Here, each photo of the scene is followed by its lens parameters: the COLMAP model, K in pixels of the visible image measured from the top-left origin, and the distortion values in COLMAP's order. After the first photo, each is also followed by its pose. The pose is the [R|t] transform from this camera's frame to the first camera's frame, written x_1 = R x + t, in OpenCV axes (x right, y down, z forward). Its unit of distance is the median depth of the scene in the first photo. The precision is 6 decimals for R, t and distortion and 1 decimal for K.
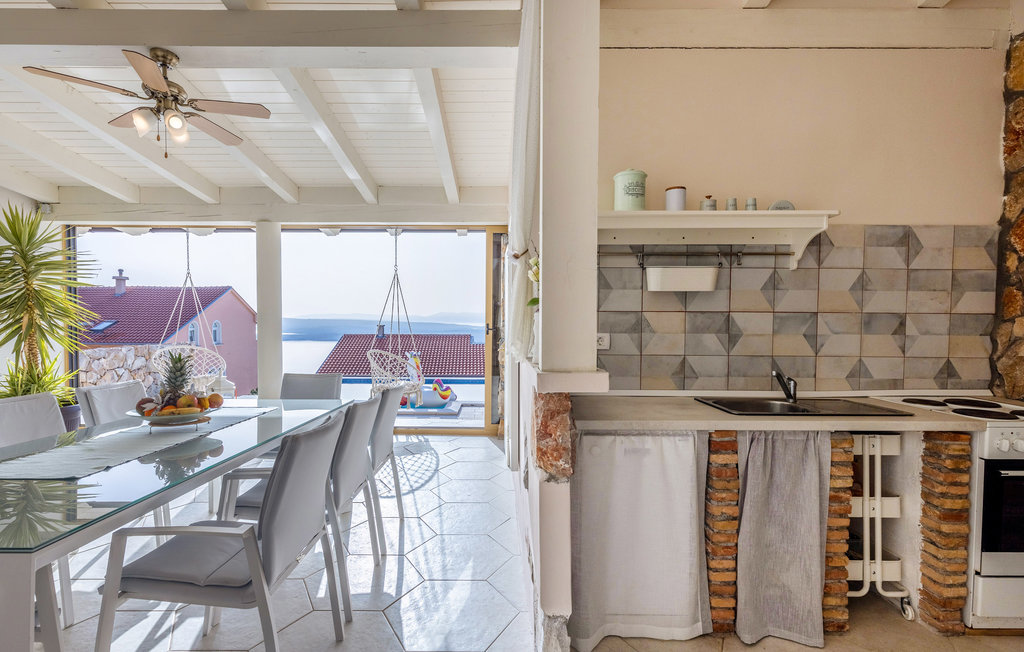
lens RADIAL K [[459.5, 0, 513.1], [0, 459.5, 331.7], [0, 0, 1]] dist [-0.000315, -0.000308]
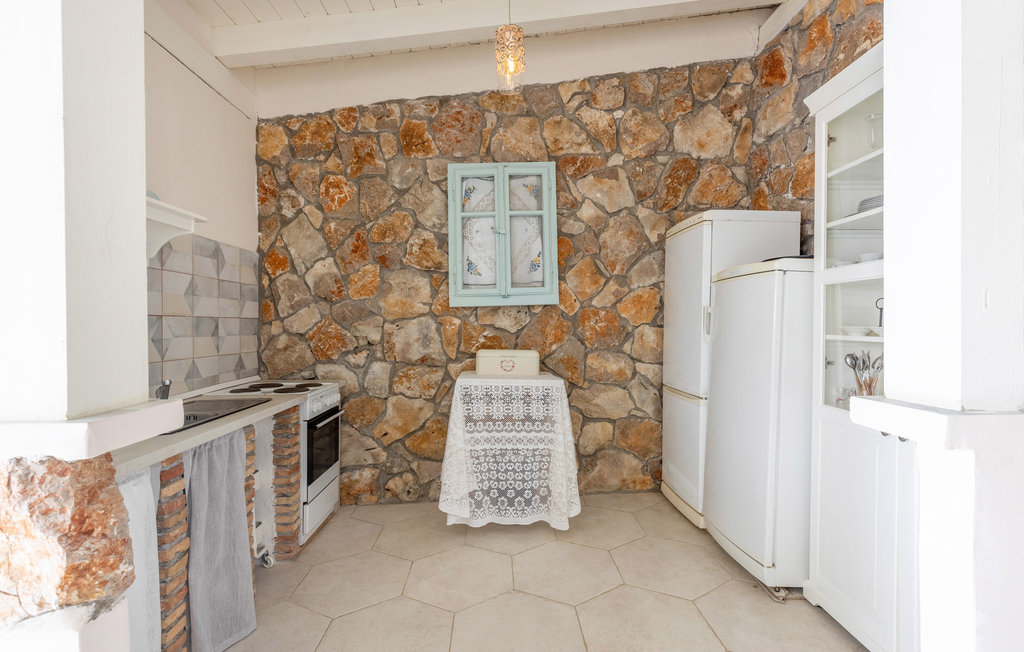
lens RADIAL K [[459.5, 0, 480.6], [0, 459.5, 327.0], [0, 0, 1]] dist [-0.000315, -0.000308]
pose [[0.012147, -0.010514, 0.999871, -0.296158], [0.033146, 0.999399, 0.010107, -0.006165], [-0.999377, 0.033019, 0.012488, 0.338054]]
